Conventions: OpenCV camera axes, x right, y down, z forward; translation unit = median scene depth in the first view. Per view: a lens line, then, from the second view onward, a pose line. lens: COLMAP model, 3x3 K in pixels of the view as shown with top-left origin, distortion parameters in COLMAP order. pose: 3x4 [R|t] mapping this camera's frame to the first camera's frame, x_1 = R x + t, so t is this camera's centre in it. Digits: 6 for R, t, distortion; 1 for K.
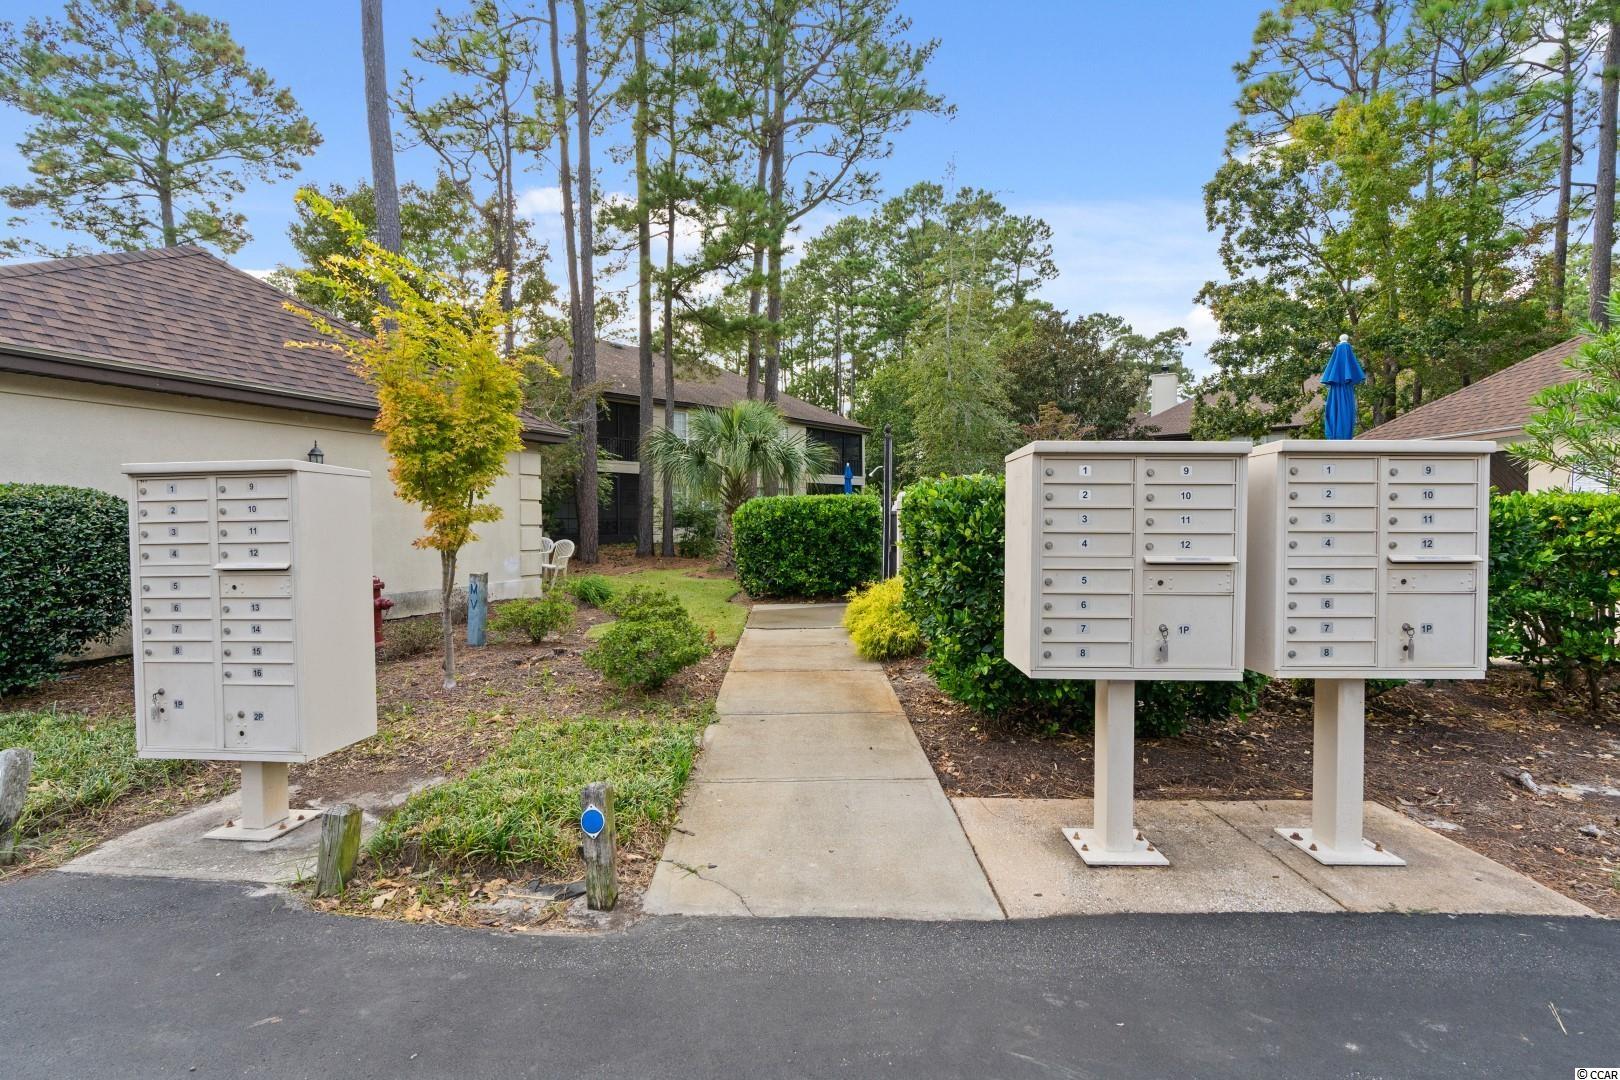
lens RADIAL K [[764.4, 0, 810.0], [0, 764.4, 540.0], [0, 0, 1]] dist [-0.002044, -0.000056]
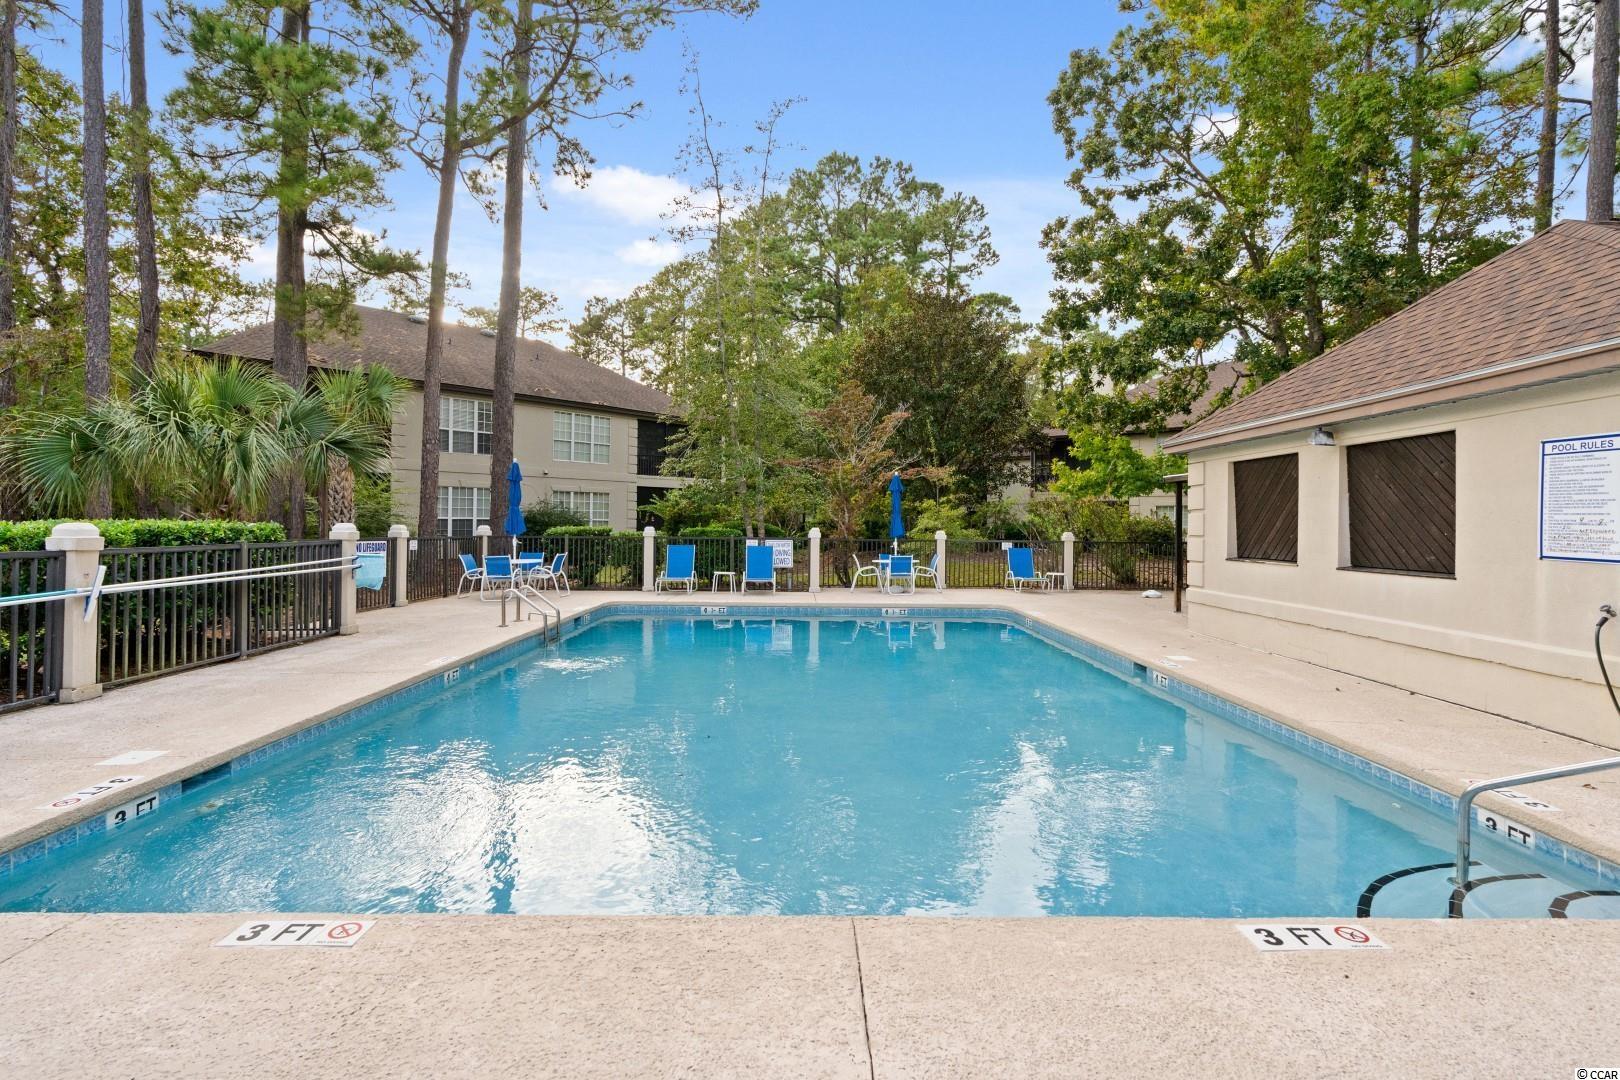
lens RADIAL K [[753.2, 0, 809.0], [0, 753.2, 521.3], [0, 0, 1]] dist [-0.000389, -0.000449]
pose [[0.999914, 0.011258, -0.006718, 0.244569], [-0.011418, 0.999640, -0.024296, -0.024318], [0.006442, 0.024371, 0.999682, 0.239853]]
